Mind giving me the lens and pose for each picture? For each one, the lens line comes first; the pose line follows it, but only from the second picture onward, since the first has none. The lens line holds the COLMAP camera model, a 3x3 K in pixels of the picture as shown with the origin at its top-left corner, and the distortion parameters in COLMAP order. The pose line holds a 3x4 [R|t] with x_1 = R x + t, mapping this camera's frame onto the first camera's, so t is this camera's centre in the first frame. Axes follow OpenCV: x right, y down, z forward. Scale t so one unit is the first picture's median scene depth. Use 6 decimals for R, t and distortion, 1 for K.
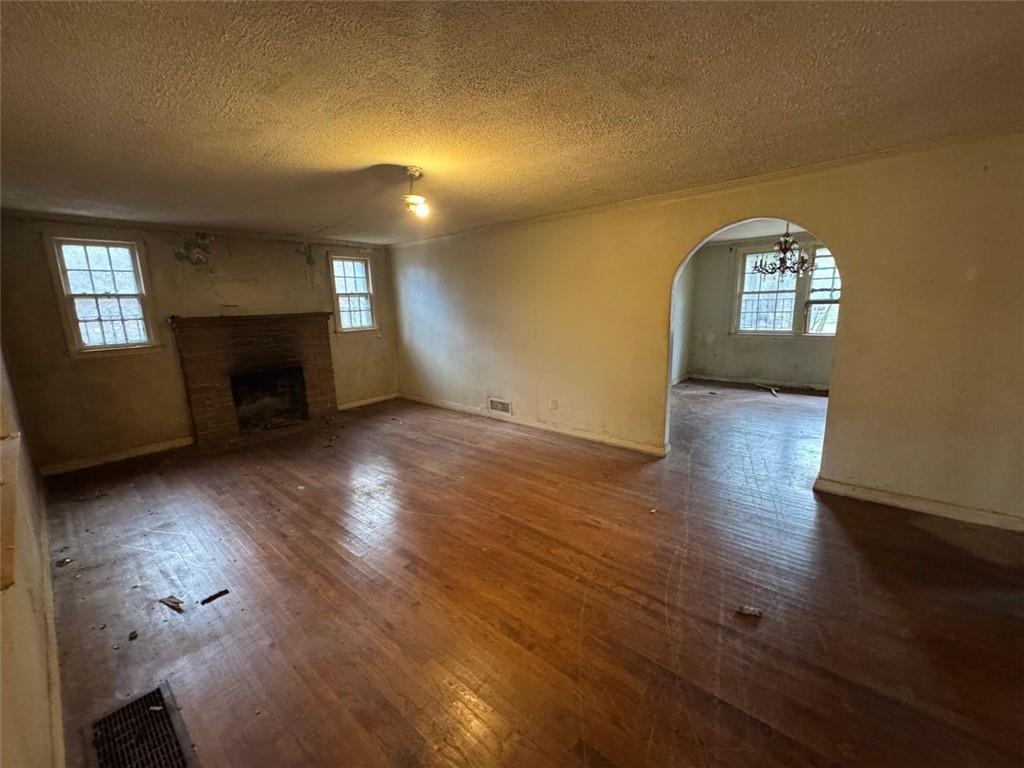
lens RADIAL K [[412.3, 0, 513.2], [0, 412.3, 383.6], [0, 0, 1]] dist [-0.000988, -0.000010]
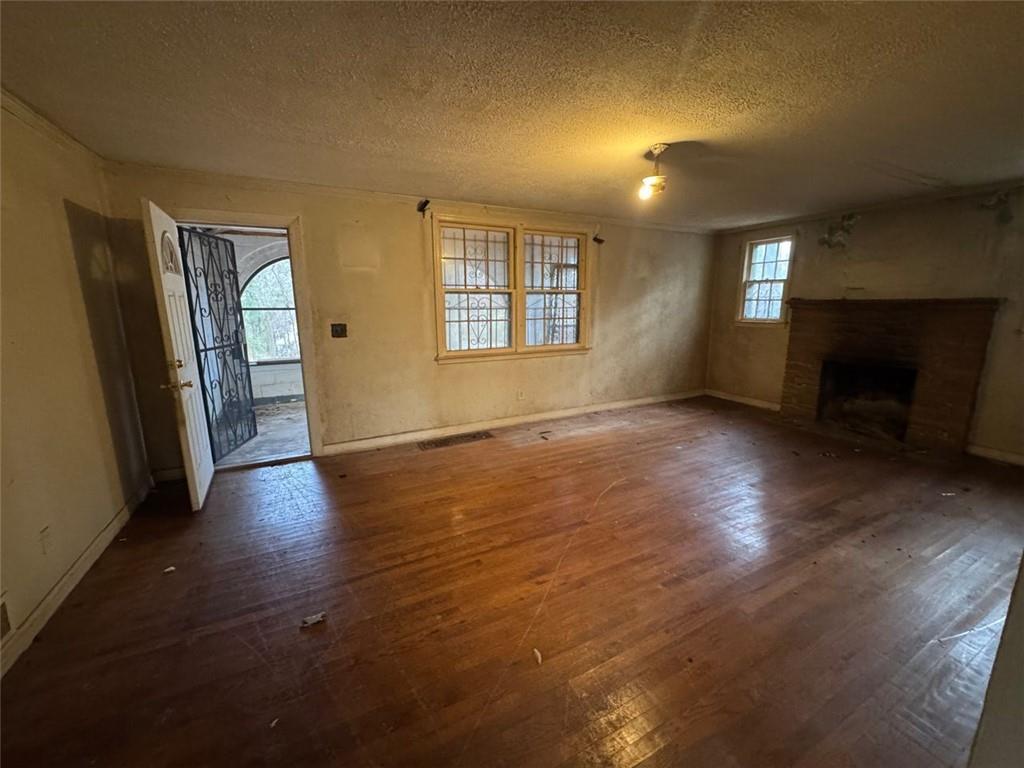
lens RADIAL K [[412.3, 0, 513.2], [0, 412.3, 383.6], [0, 0, 1]] dist [-0.000988, -0.000010]
pose [[-0.382193, 0.211160, -0.899633, 0.519768], [-0.162727, 0.942949, 0.290459, -0.138954], [0.909642, 0.257406, -0.326027, 0.695546]]
